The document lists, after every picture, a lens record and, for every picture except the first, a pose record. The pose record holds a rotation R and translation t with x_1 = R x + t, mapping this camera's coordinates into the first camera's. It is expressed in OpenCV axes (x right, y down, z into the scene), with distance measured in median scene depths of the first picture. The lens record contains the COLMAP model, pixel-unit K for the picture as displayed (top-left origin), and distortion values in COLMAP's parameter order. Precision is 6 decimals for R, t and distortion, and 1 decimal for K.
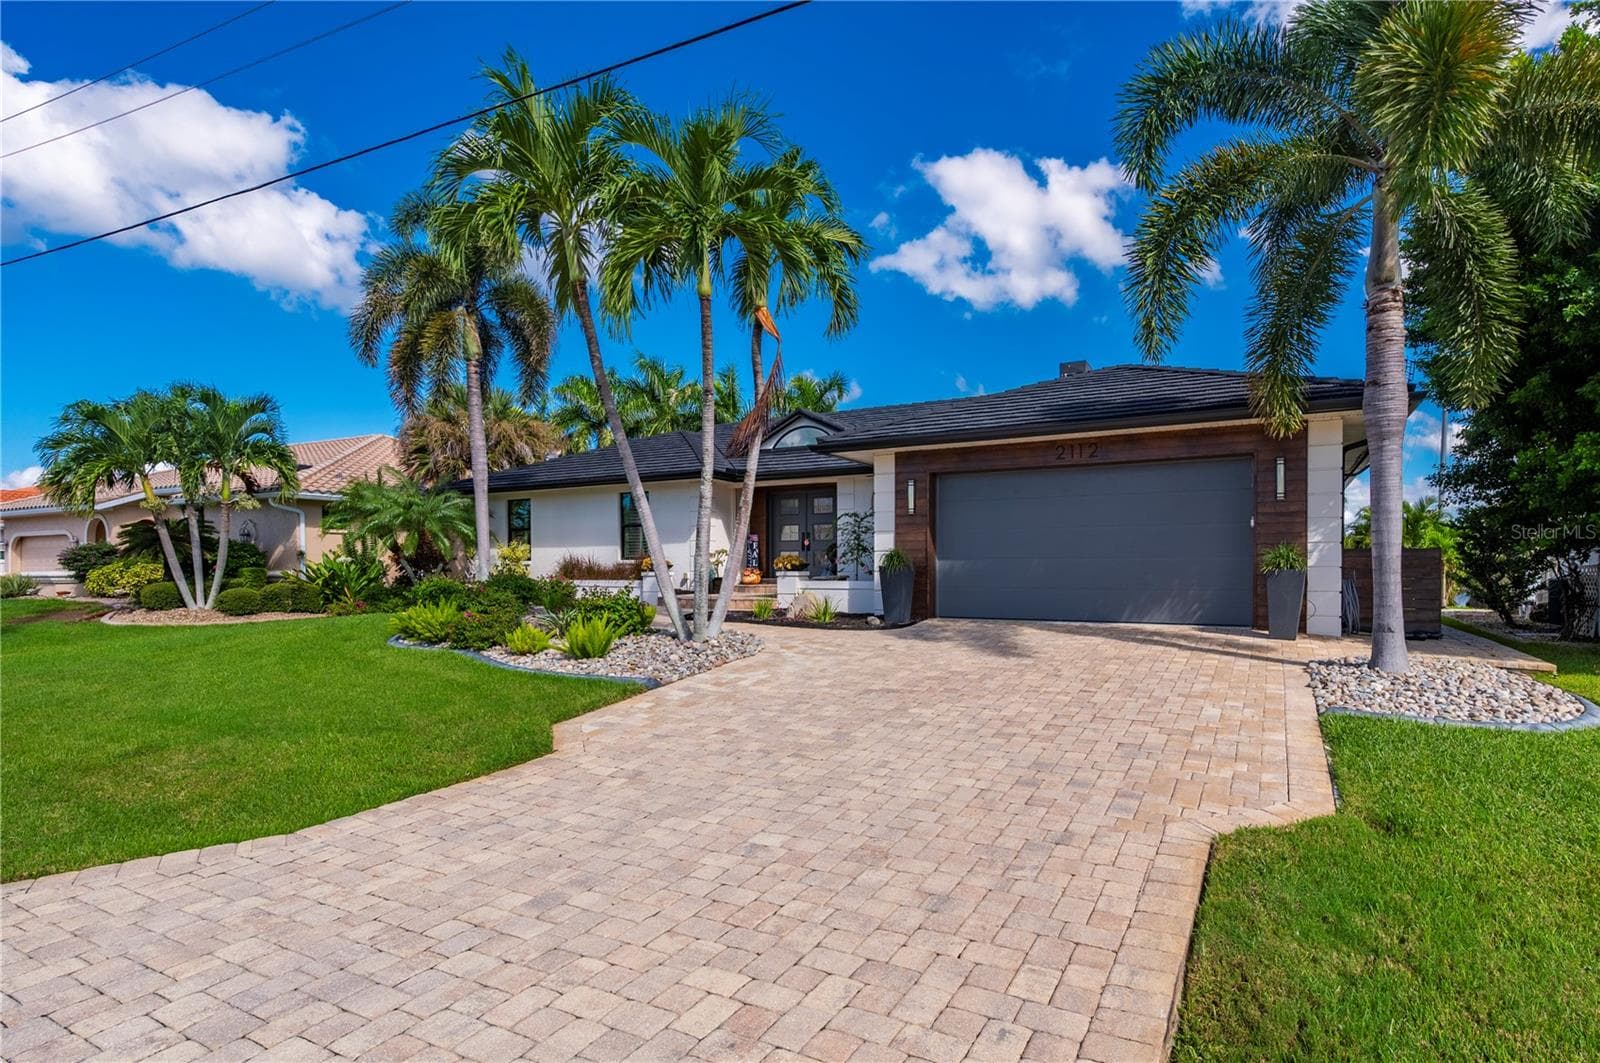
lens RADIAL K [[765.0, 0, 801.7], [0, 765.0, 574.8], [0, 0, 1]] dist [-0.015010, -0.000477]
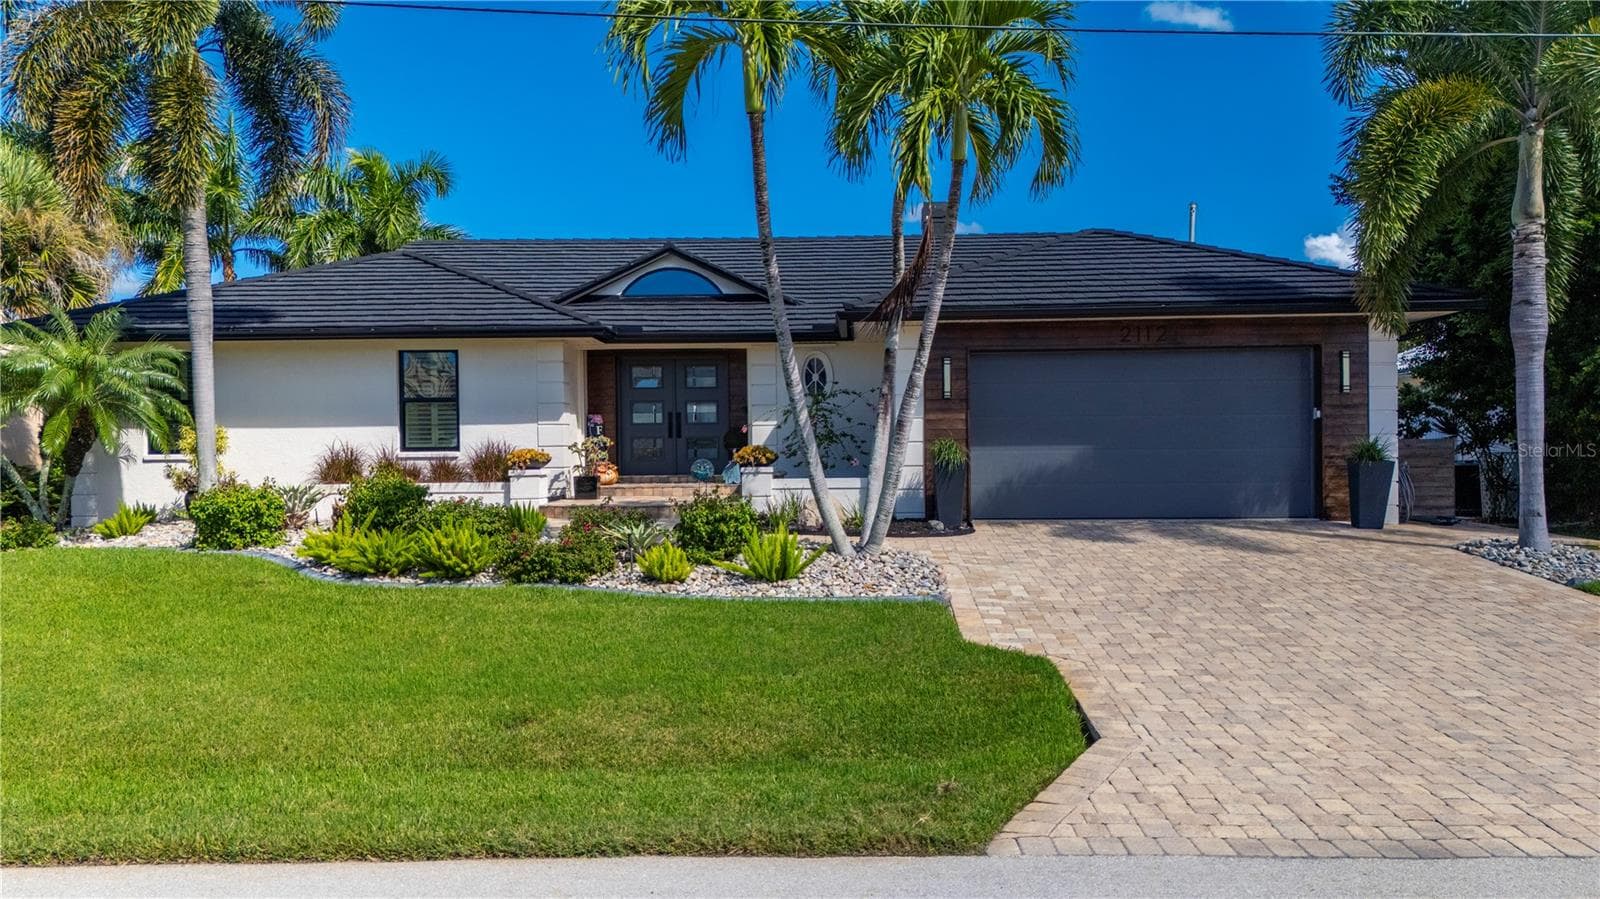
lens RADIAL K [[1164.4, 0, 789.6], [0, 1164.4, 456.4], [0, 0, 1]] dist [0.068791, -0.061196]
pose [[0.907021, -0.009268, 0.420983, -0.554784], [0.011198, 0.999935, -0.002112, -0.014394], [-0.420936, 0.006630, 0.907066, -0.089241]]
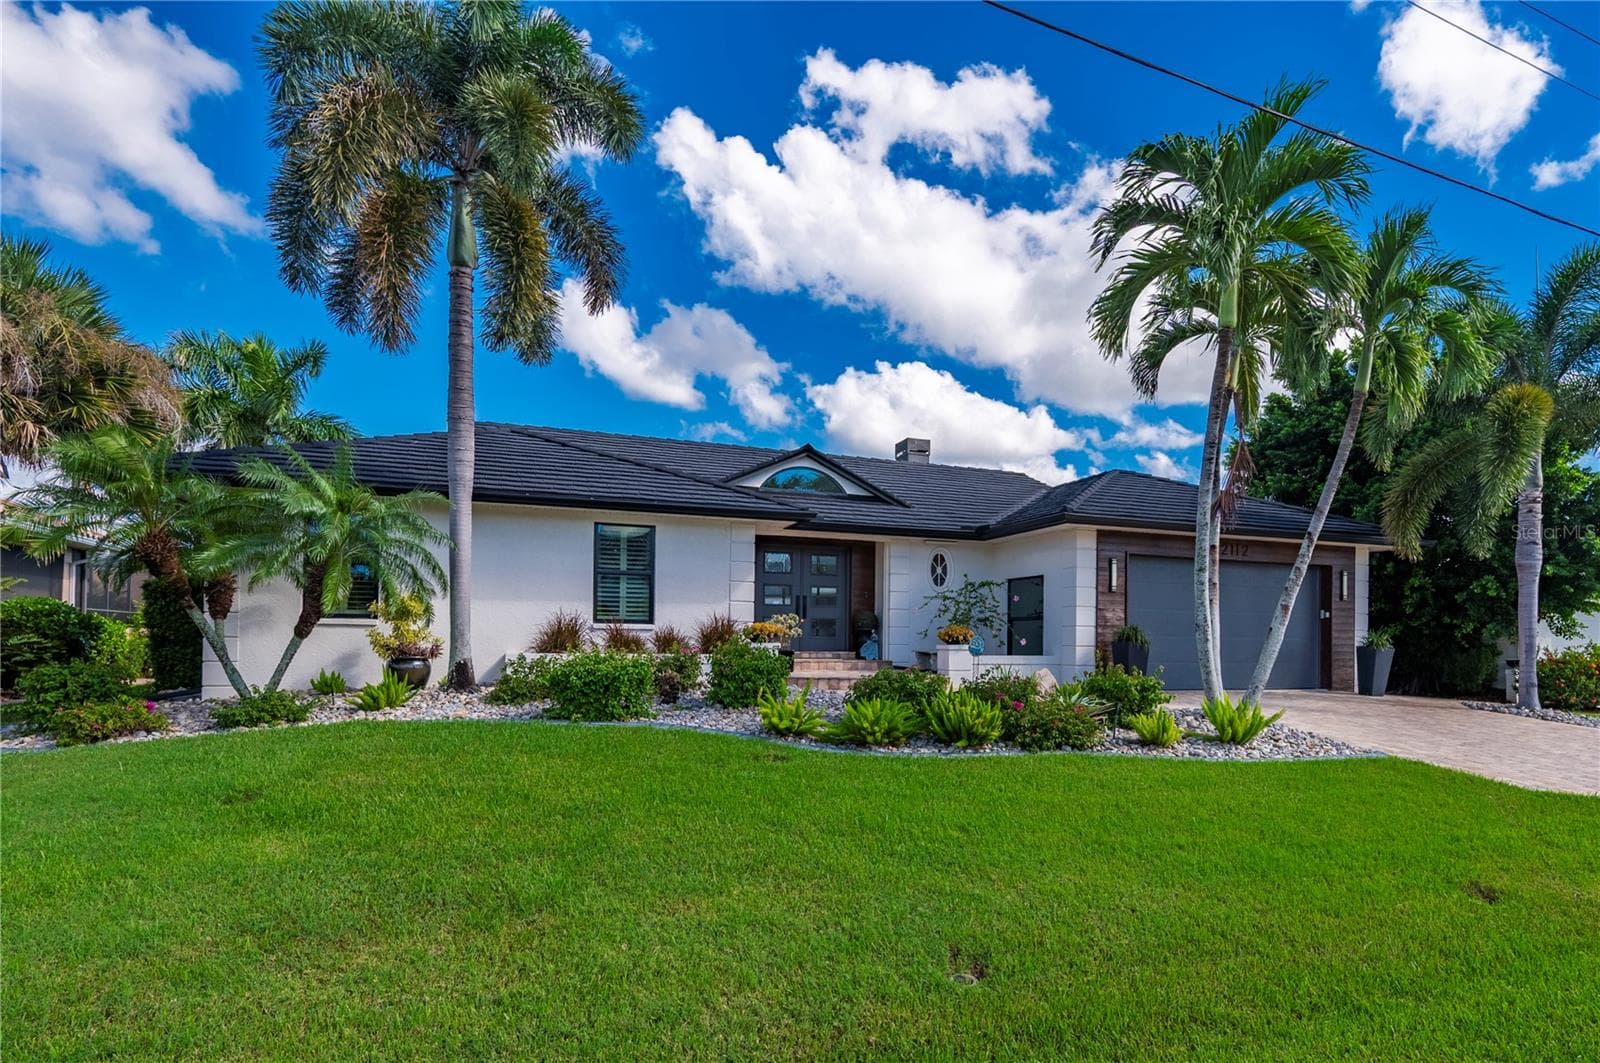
lens RADIAL K [[920.5, 0, 800.0], [0, 920.5, 531.5], [0, 0, 1]] dist [-0.002639, -0.000218]
pose [[0.672380, 0.100520, 0.733349, -1.059949], [-0.008926, 0.991765, -0.127757, 0.002602], [-0.740152, 0.079356, 0.667741, 0.483282]]
